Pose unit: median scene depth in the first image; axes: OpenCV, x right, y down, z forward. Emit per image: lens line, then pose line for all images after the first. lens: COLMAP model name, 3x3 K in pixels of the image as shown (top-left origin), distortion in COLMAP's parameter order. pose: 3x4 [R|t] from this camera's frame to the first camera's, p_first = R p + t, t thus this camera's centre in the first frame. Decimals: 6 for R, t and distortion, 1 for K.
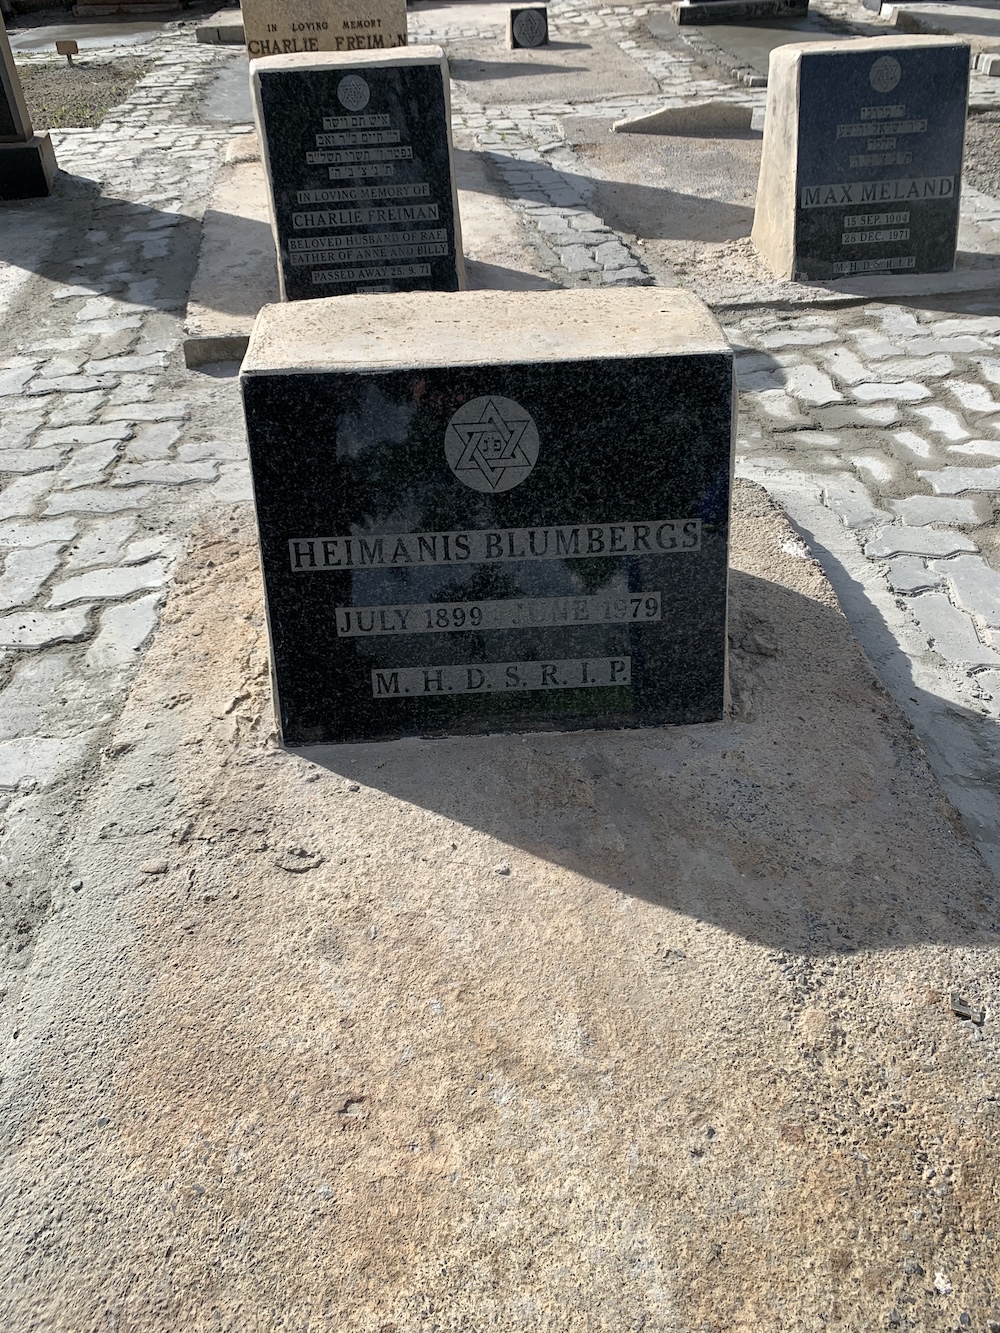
lens RADIAL K [[1009.6, 0, 502.1], [0, 1009.6, 659.5], [0, 0, 1]] dist [0.004384, -0.000219]
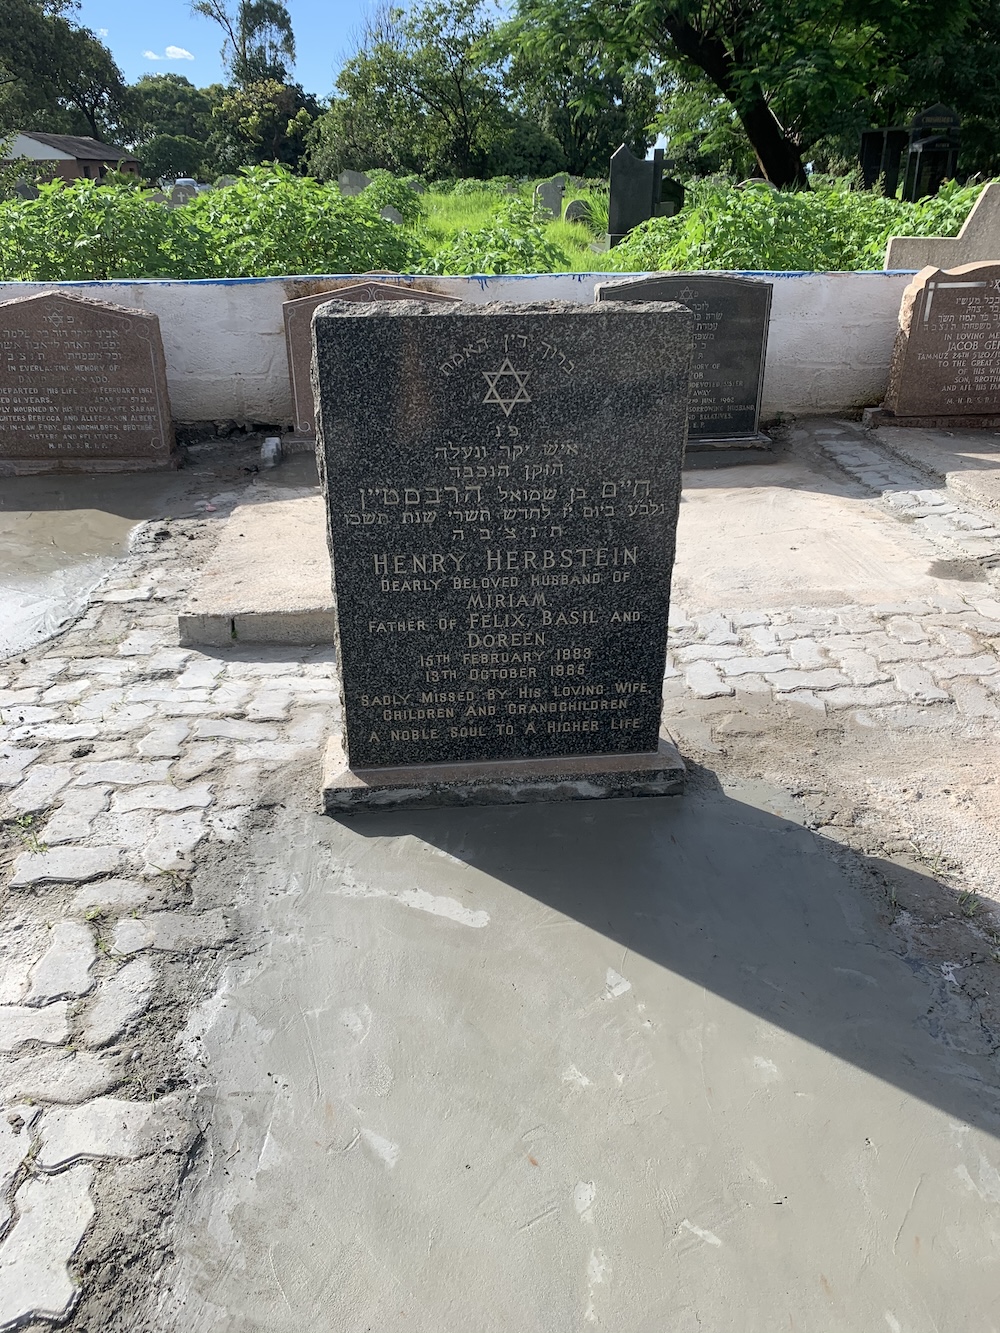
lens RADIAL K [[1014.7, 0, 500.0], [0, 1014.7, 666.5], [0, 0, 1]] dist [0.015359, -0.019025]
pose [[0.999687, 0.024438, 0.005268, -0.316188], [-0.022602, 0.973566, -0.227284, -0.942391], [-0.010683, 0.227093, 0.973814, 1.094818]]
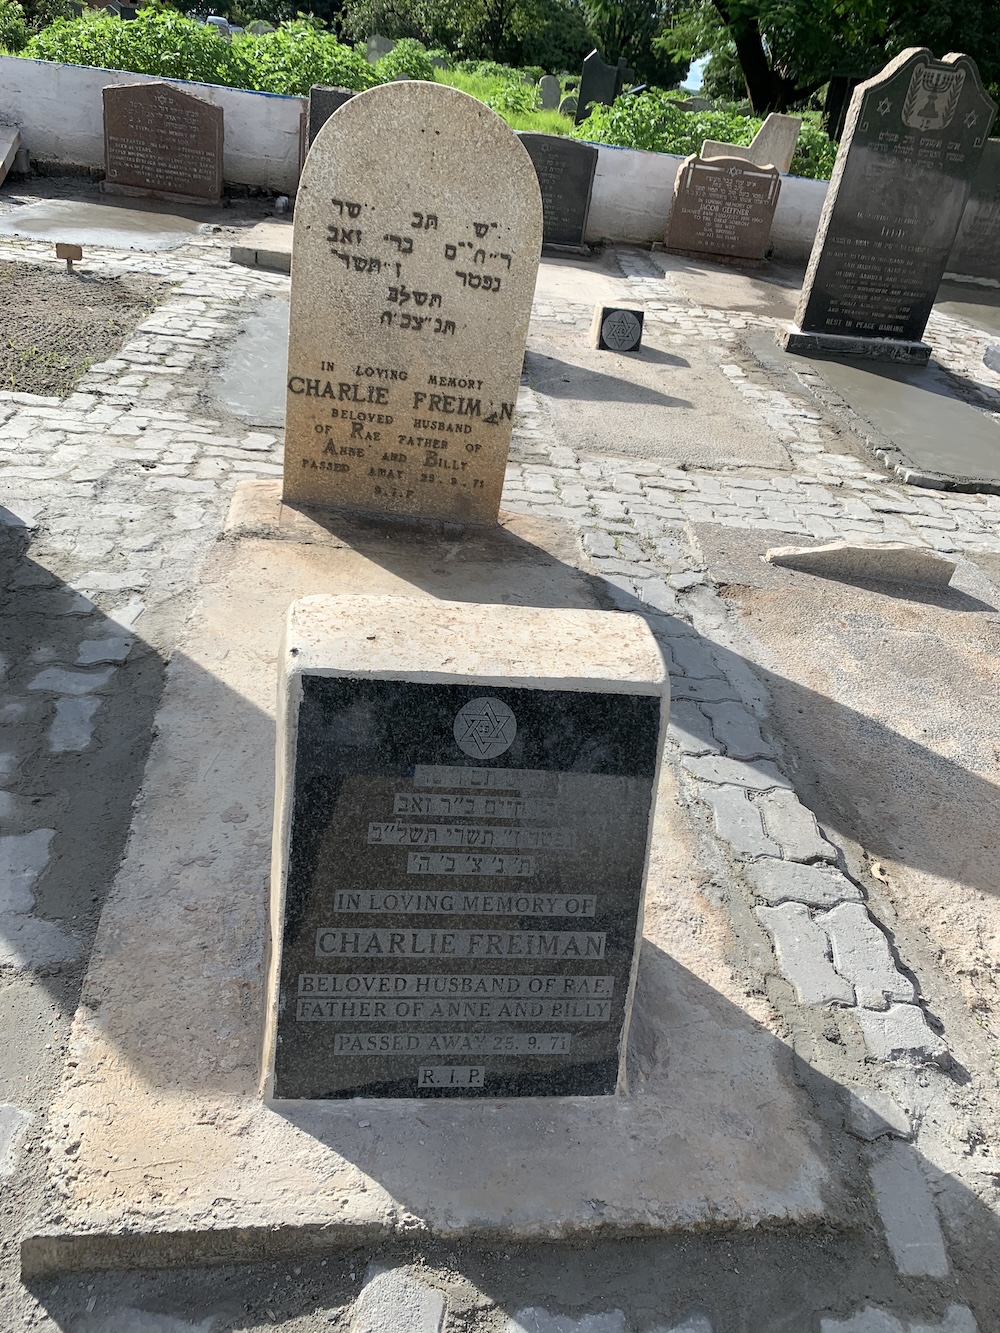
lens RADIAL K [[1014.6, 0, 507.1], [0, 1014.6, 667.8], [0, 0, 1]] dist [0.011704, -0.014475]
pose [[0.985683, 0.160290, 0.052301, -0.108357], [-0.151188, 0.977565, -0.146661, -0.335762], [-0.074636, 0.136654, 0.987803, 0.325651]]
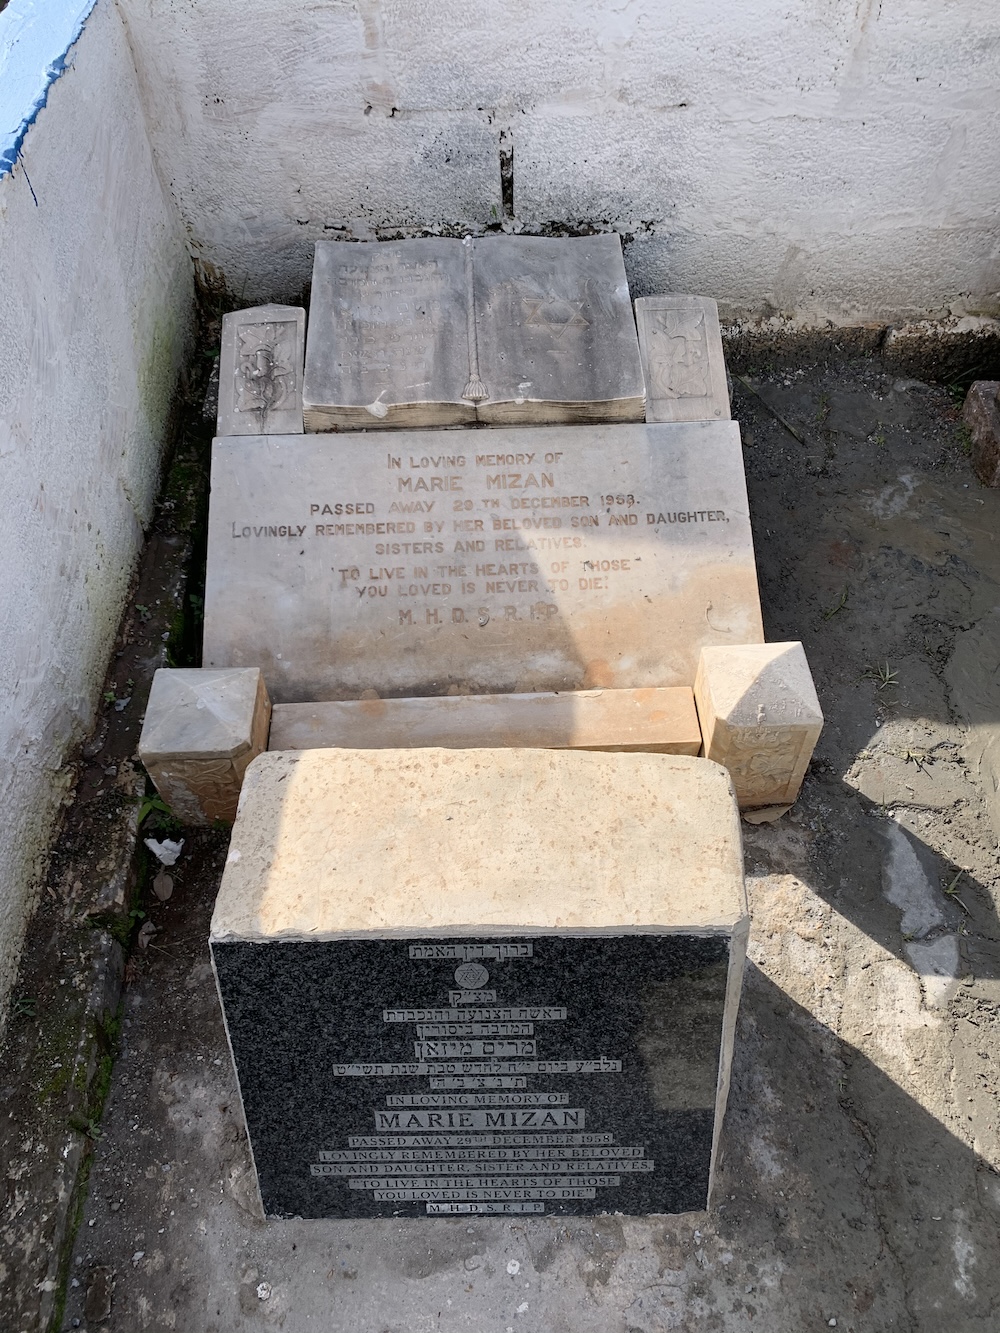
lens RADIAL K [[1014.6, 0, 507.1], [0, 1014.6, 667.8], [0, 0, 1]] dist [0.011704, -0.014475]
pose [[0.994552, 0.095390, -0.042043, -1.177012], [-0.081333, 0.962333, 0.259422, -1.460840], [0.065205, -0.254589, 0.964849, 1.687040]]
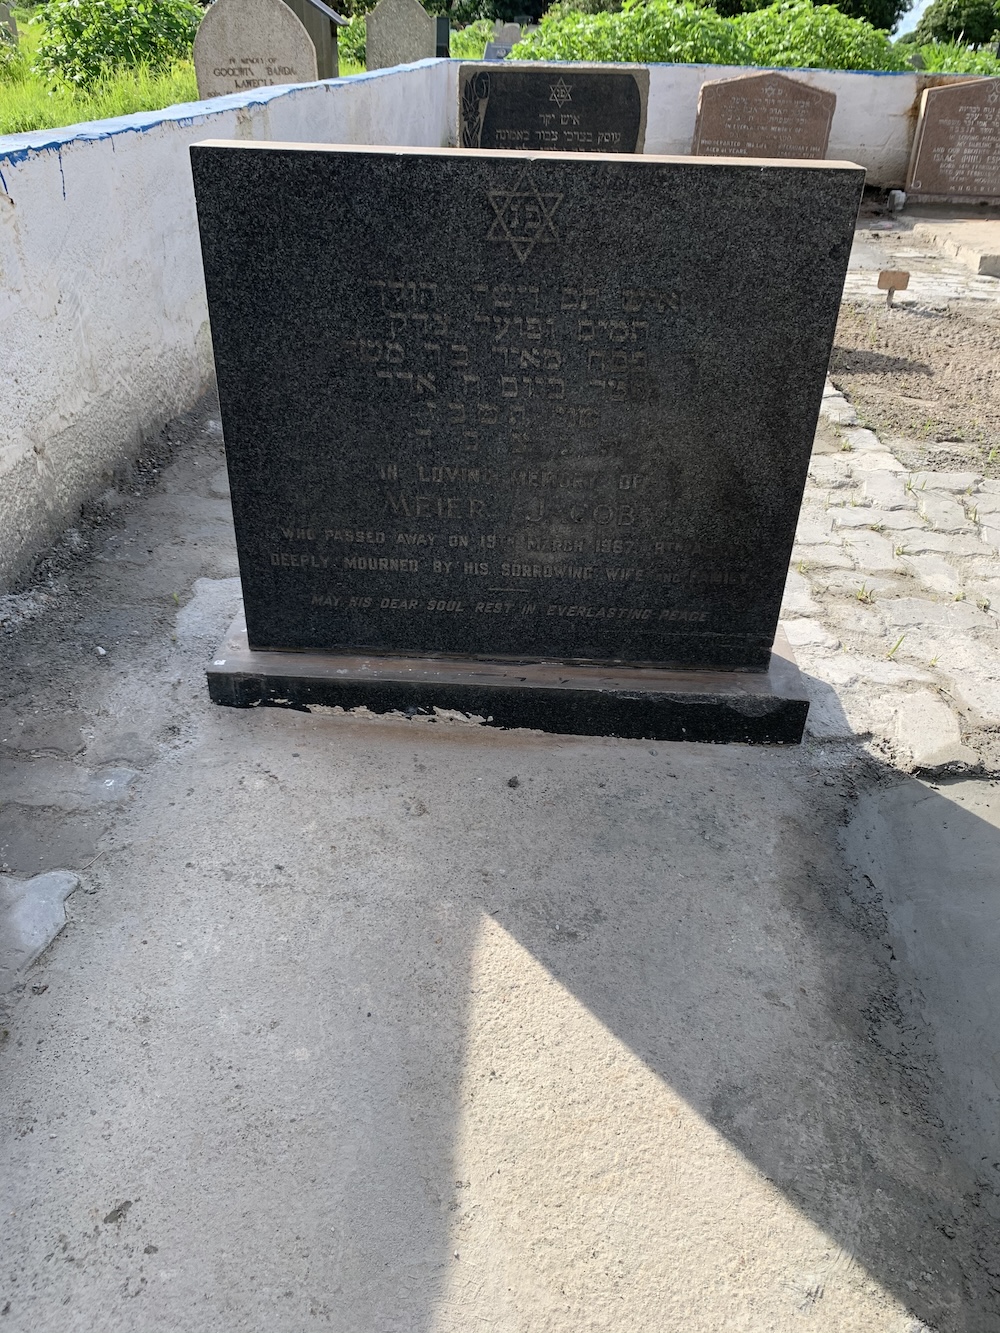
lens RADIAL K [[1018.8, 0, 503.1], [0, 1018.8, 661.3], [0, 0, 1]] dist [0.003639, -0.008734]
pose [[0.981114, 0.151403, -0.120386, -0.924728], [-0.165131, 0.979702, -0.113652, -0.389398], [0.100735, 0.131385, 0.986200, 0.558289]]
